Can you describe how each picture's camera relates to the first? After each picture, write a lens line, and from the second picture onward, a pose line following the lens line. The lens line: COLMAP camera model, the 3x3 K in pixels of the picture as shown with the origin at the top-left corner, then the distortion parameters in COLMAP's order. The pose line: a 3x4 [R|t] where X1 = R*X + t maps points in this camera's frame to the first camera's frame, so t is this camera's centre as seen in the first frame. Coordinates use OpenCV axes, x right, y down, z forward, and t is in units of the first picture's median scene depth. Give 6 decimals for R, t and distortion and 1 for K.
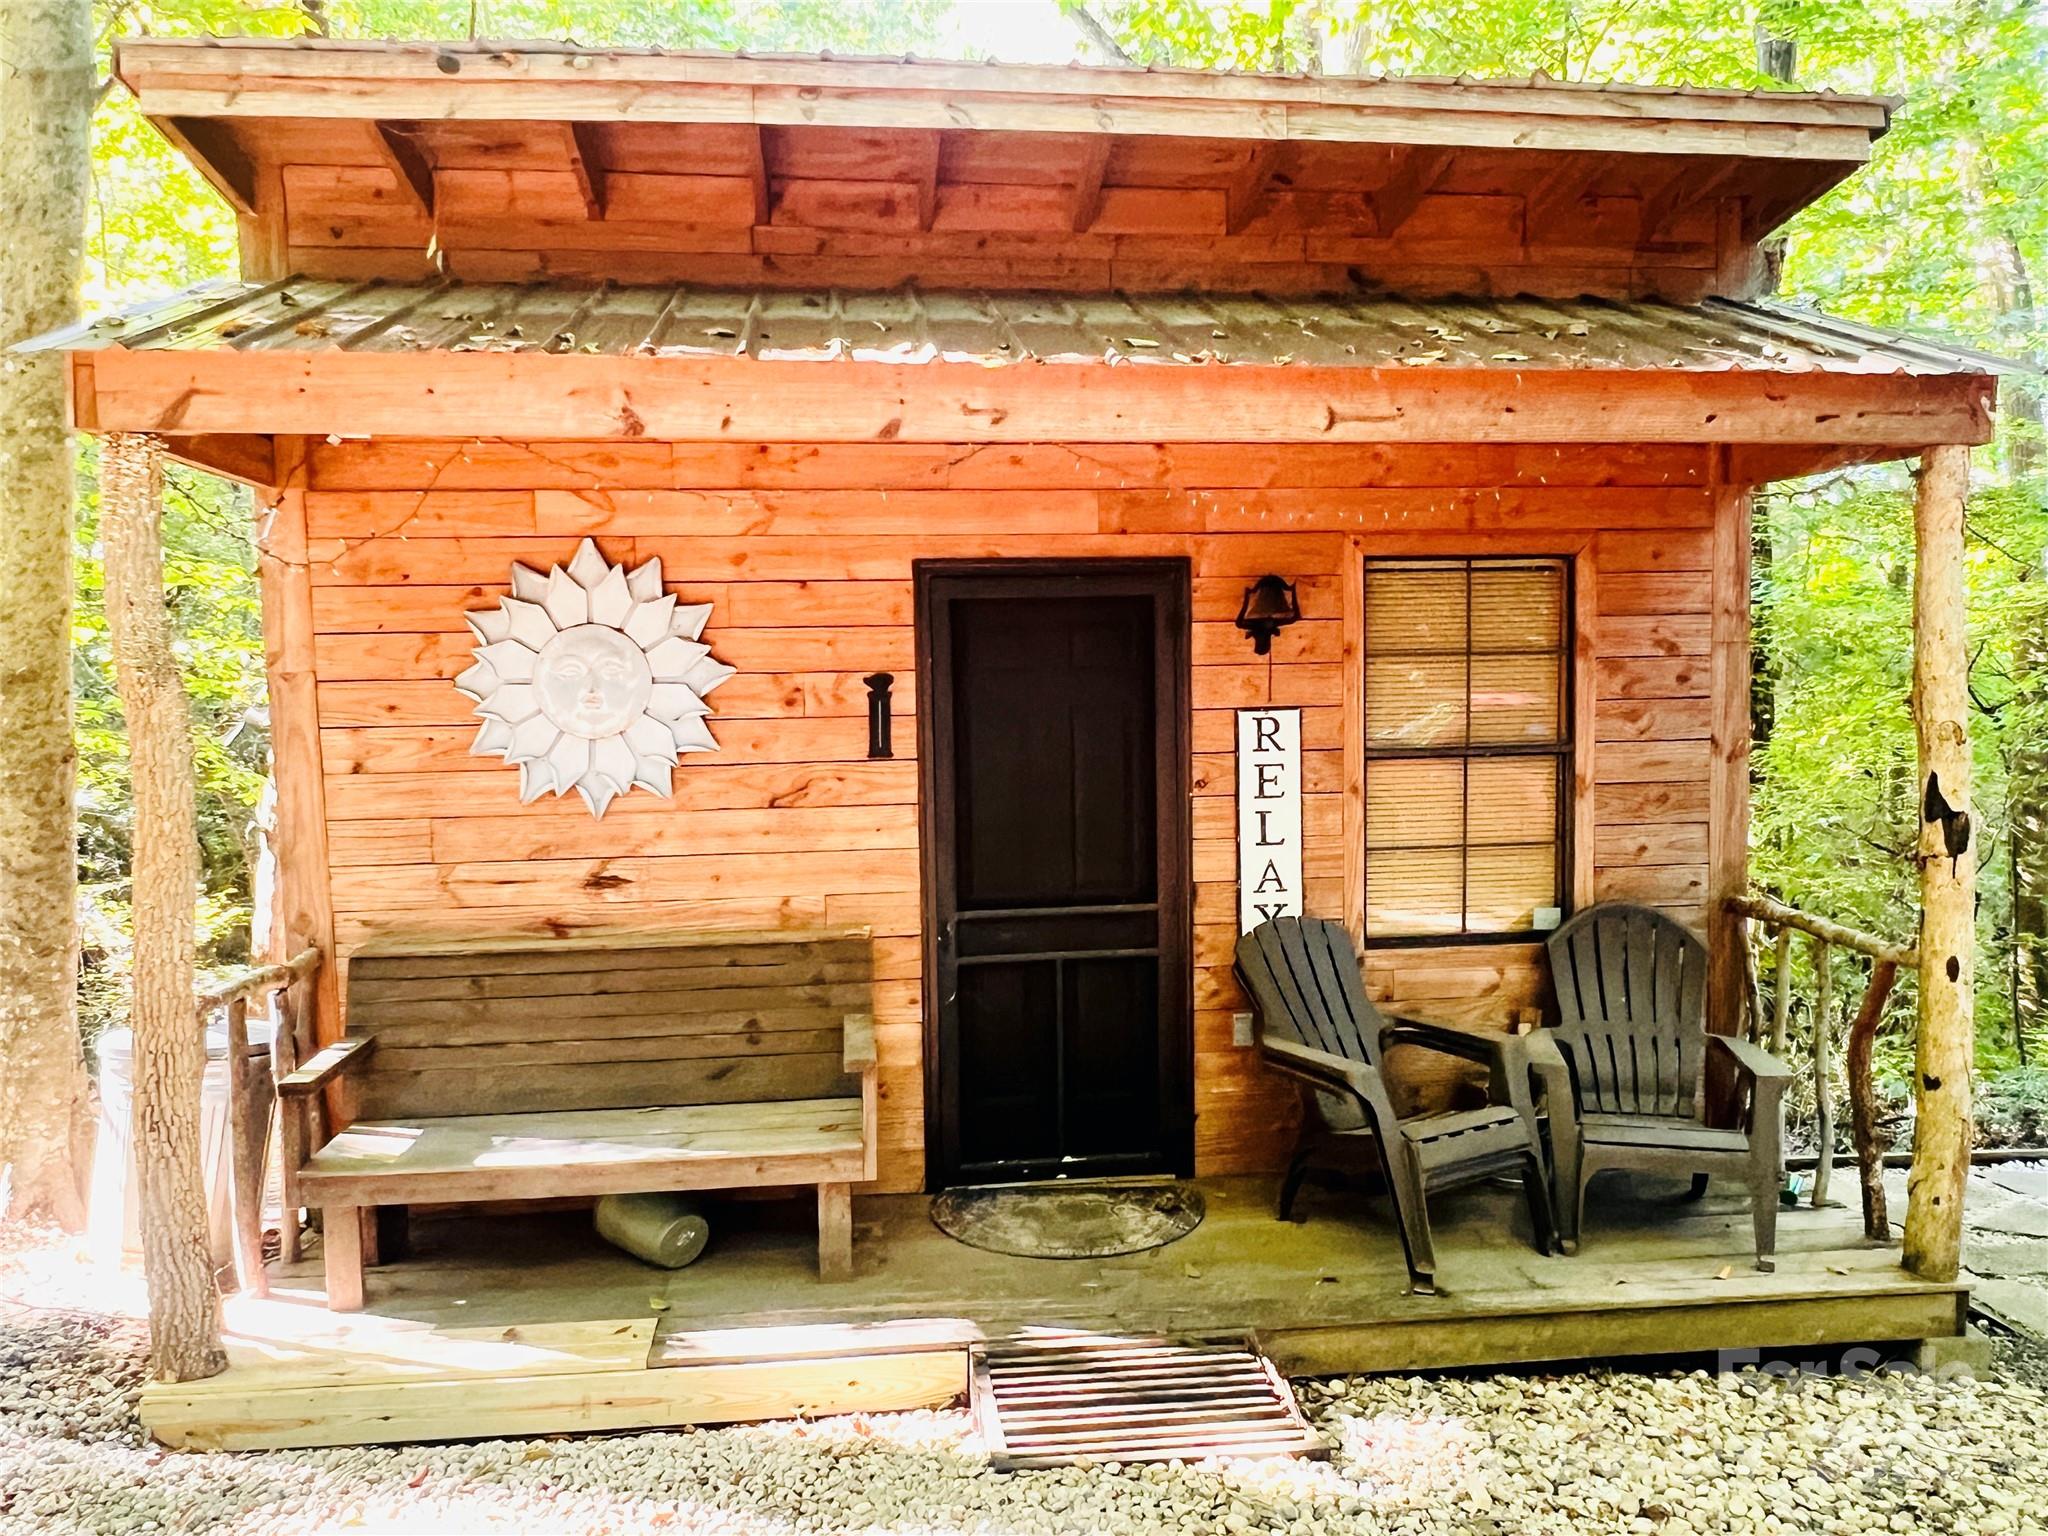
lens RADIAL K [[1482.1, 0, 1024.9], [0, 1482.1, 768.5], [0, 0, 1]] dist [-0.001759, -0.001107]
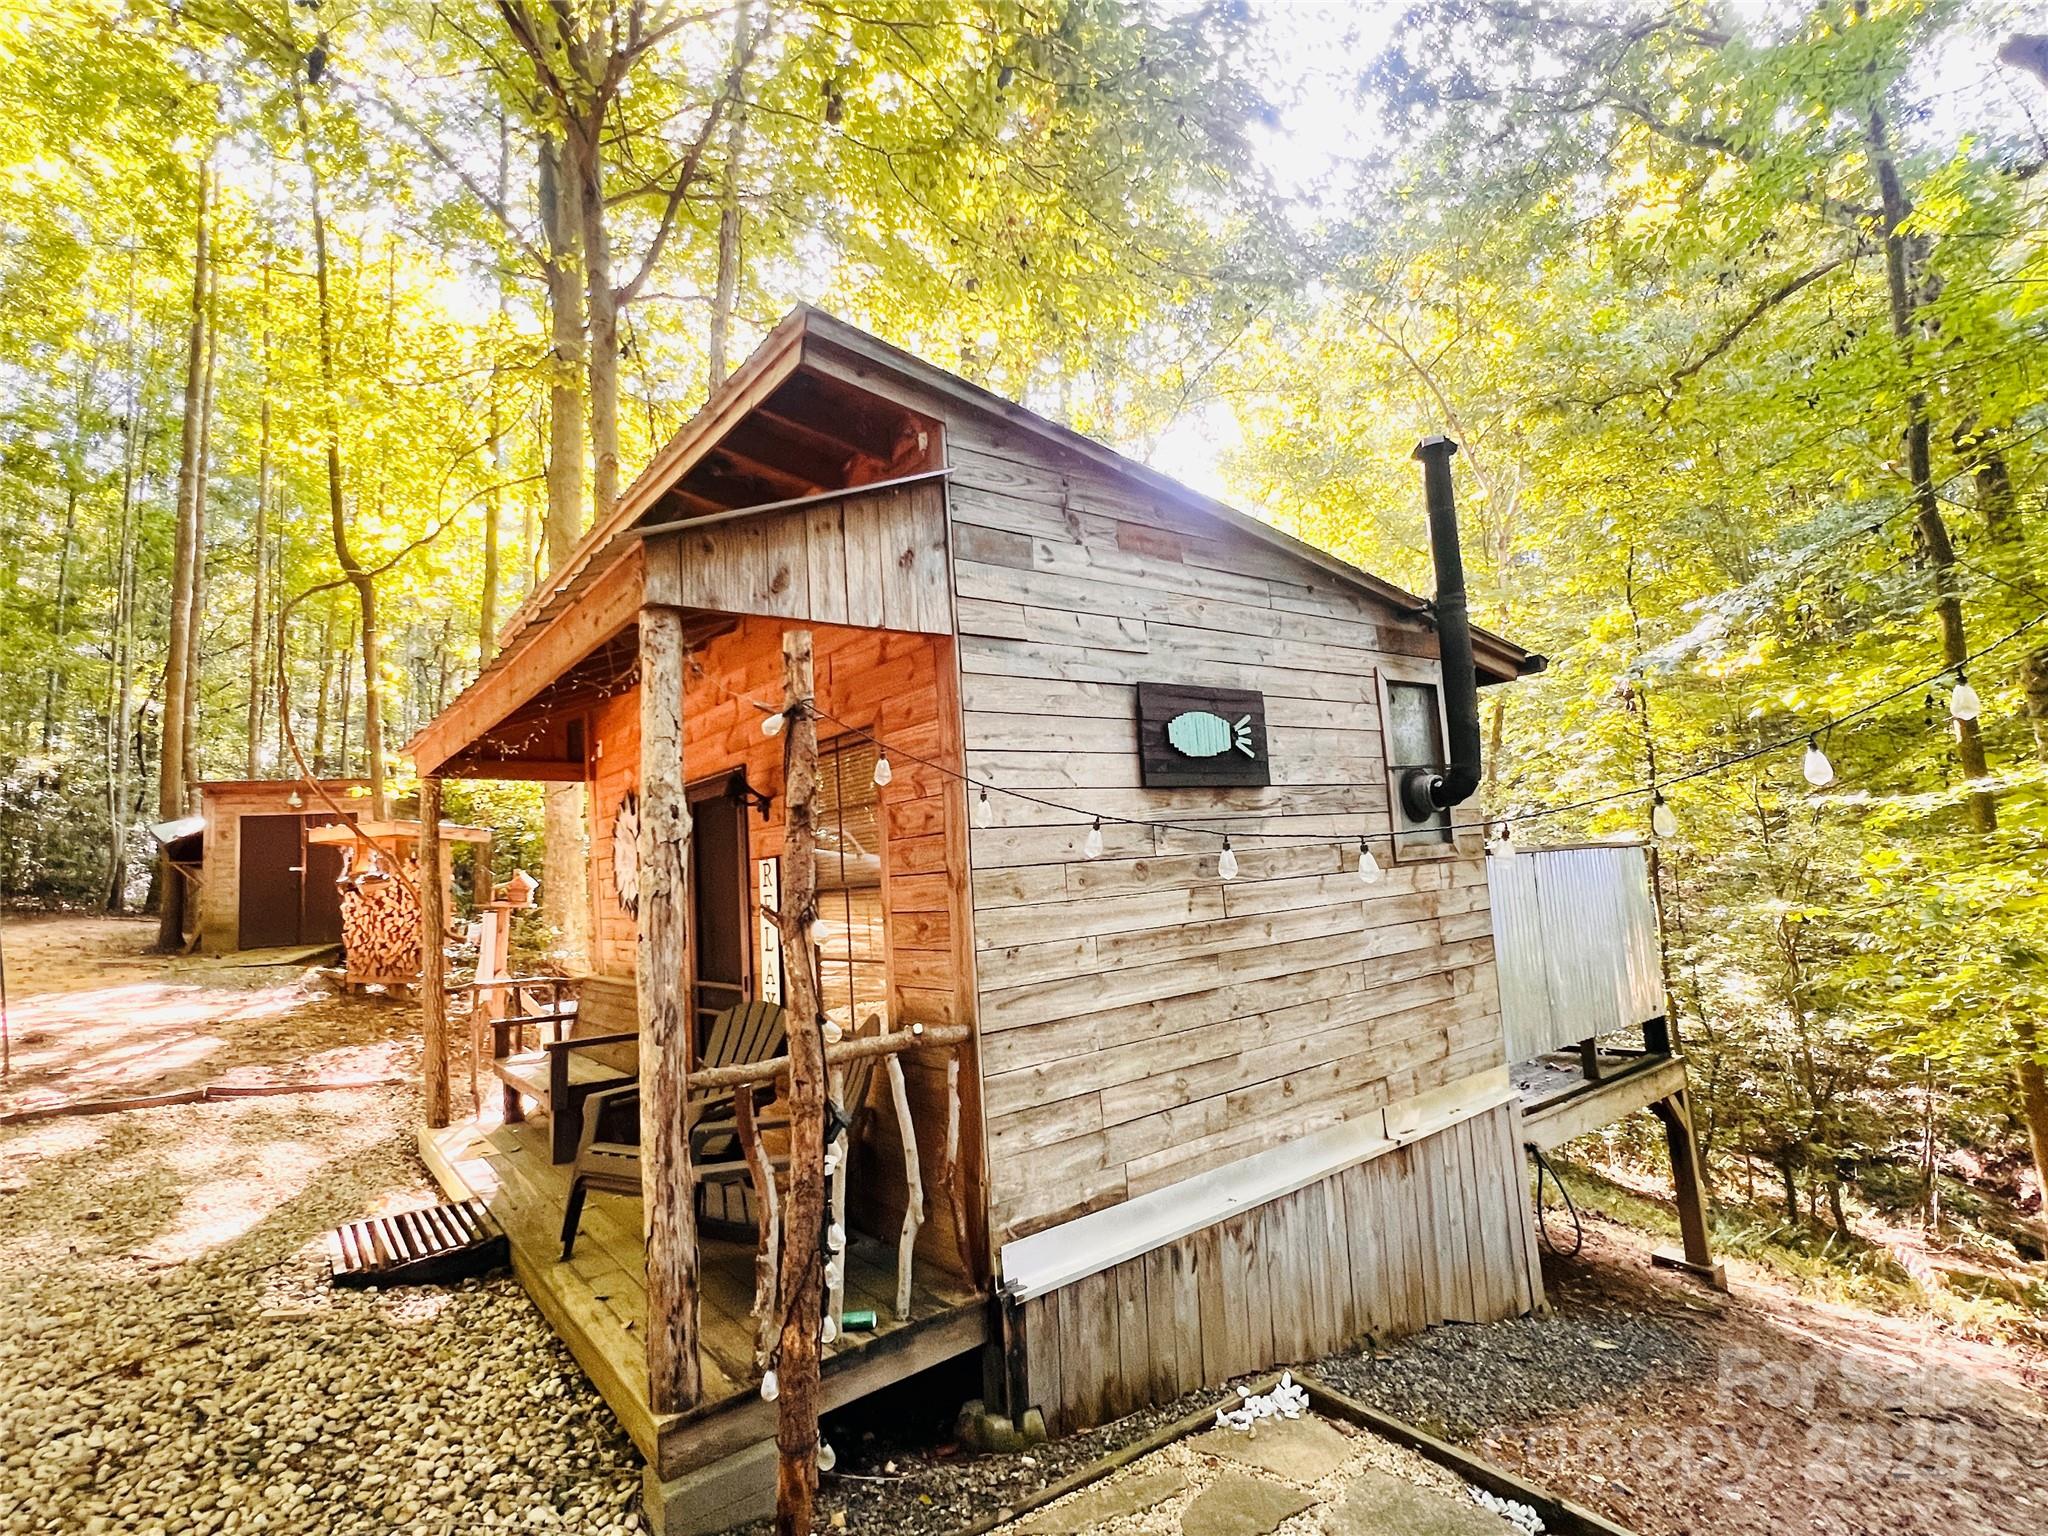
lens RADIAL K [[985.1, 0, 1024.3], [0, 985.1, 765.4], [0, 0, 1]] dist [-0.002177, -0.000012]
pose [[0.521166, -0.111529, -0.846137, 1.158242], [-0.012776, 0.990294, -0.138400, 0.001511], [0.853360, 0.082939, 0.514682, 0.709042]]
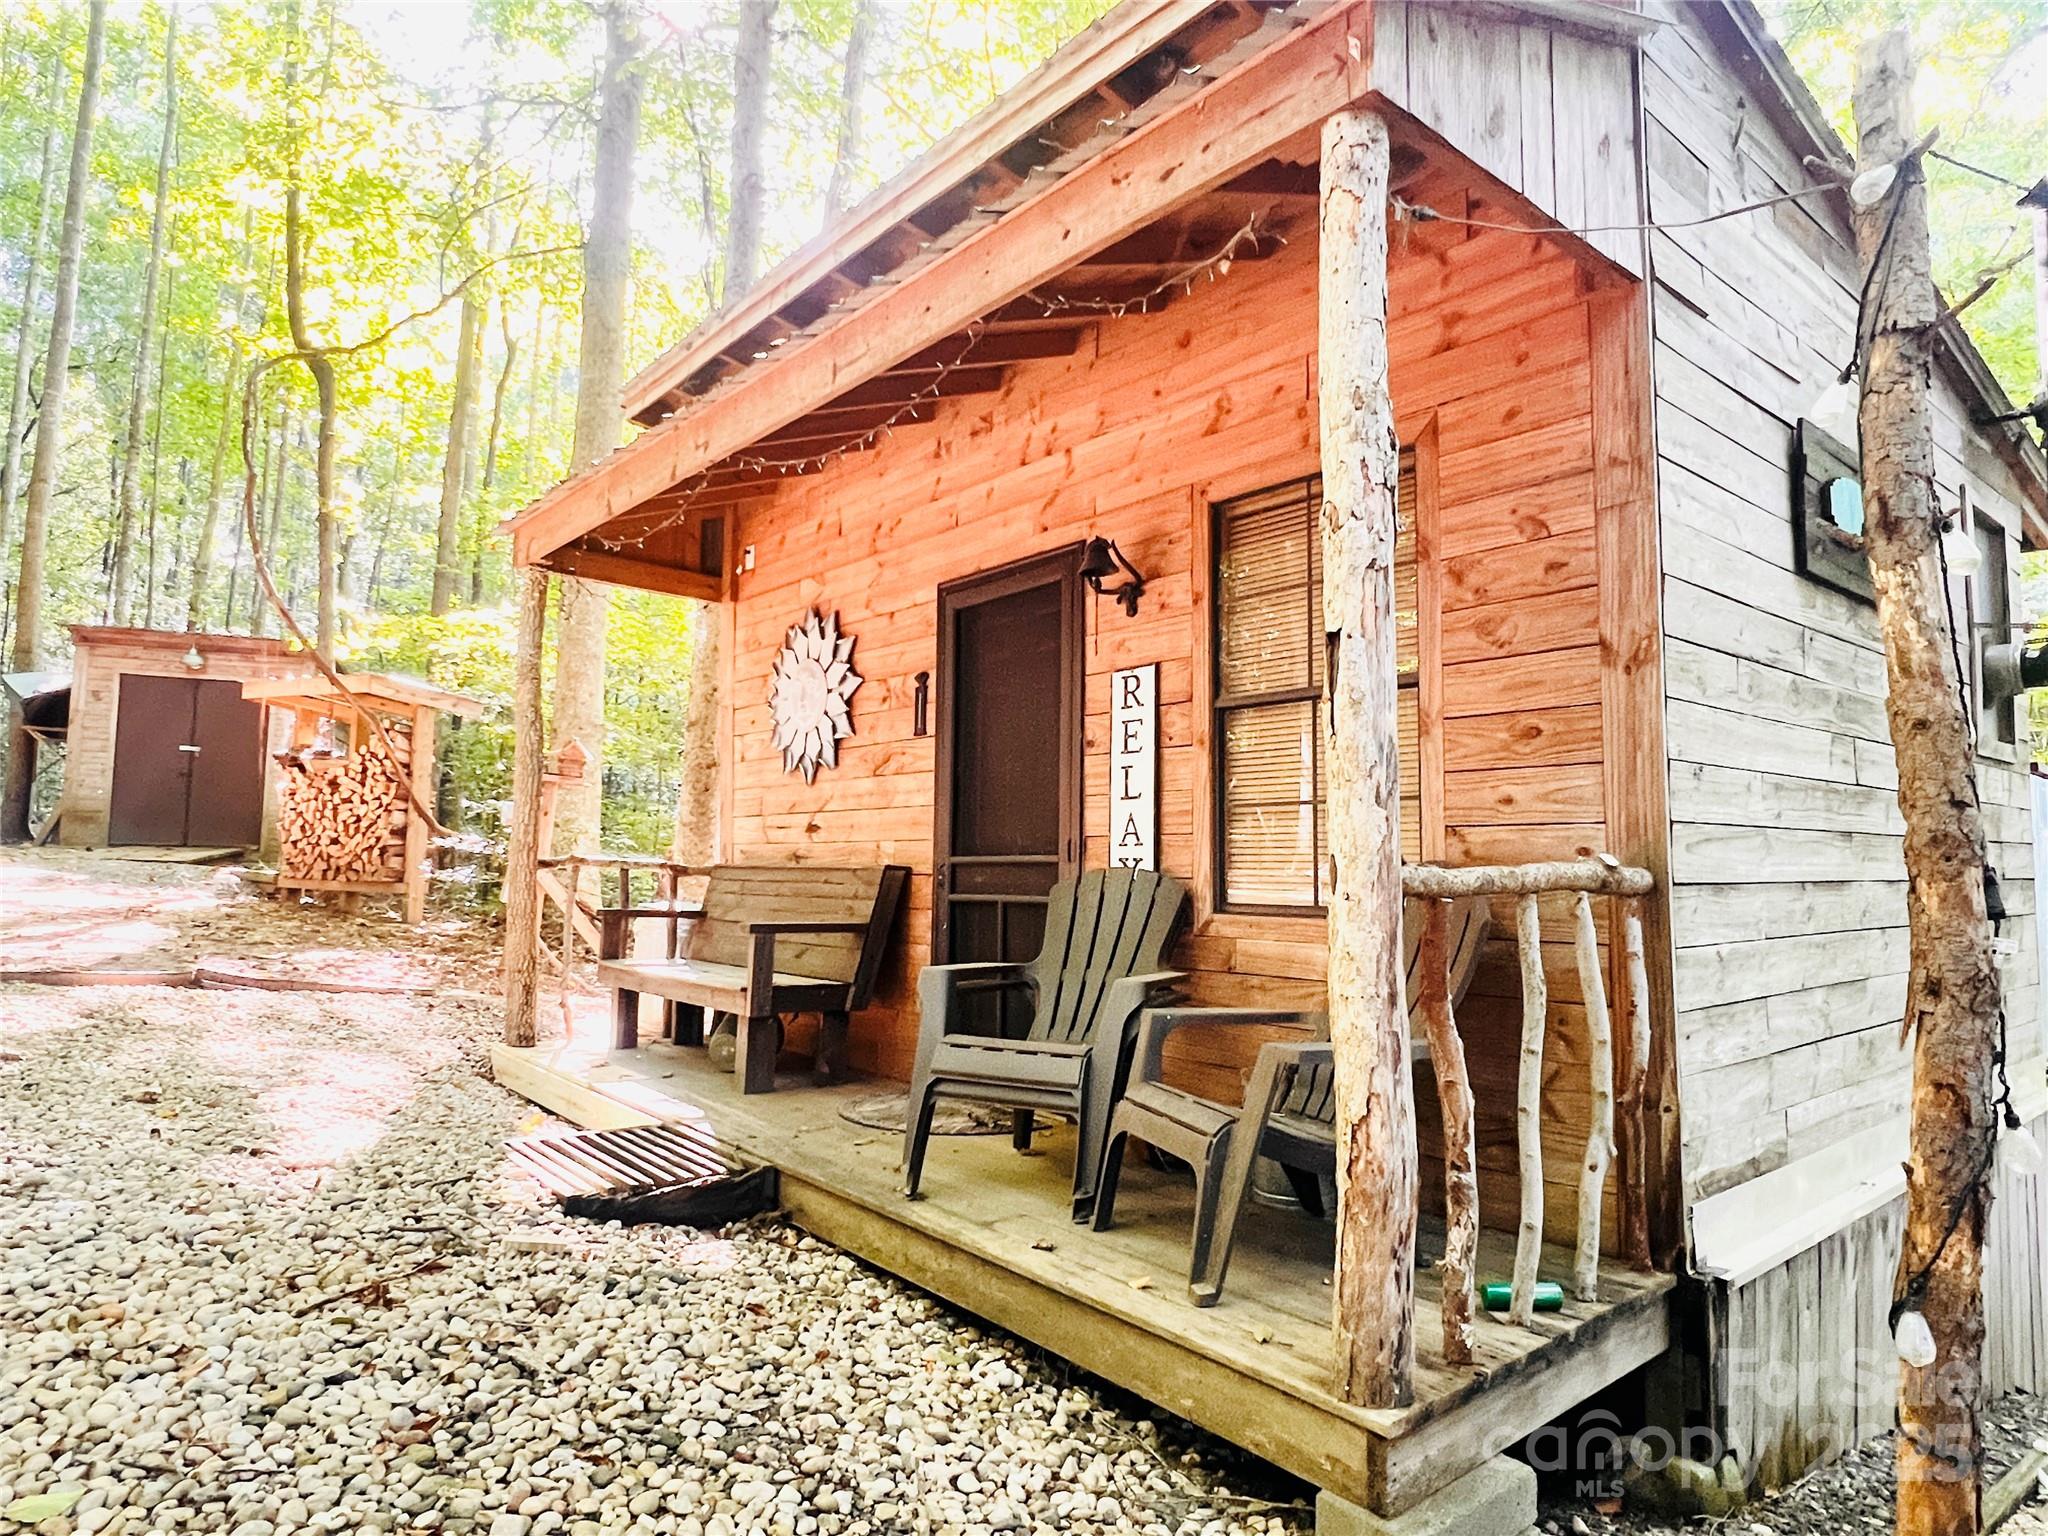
lens RADIAL K [[1188.6, 0, 1023.5], [0, 1188.6, 765.1], [0, 0, 1]] dist [-0.005281, 0.000986]
pose [[0.551454, -0.052183, -0.832572, 0.816691], [-0.088714, 0.988713, -0.120730, 0.135552], [0.829475, 0.140438, 0.540600, 0.501771]]
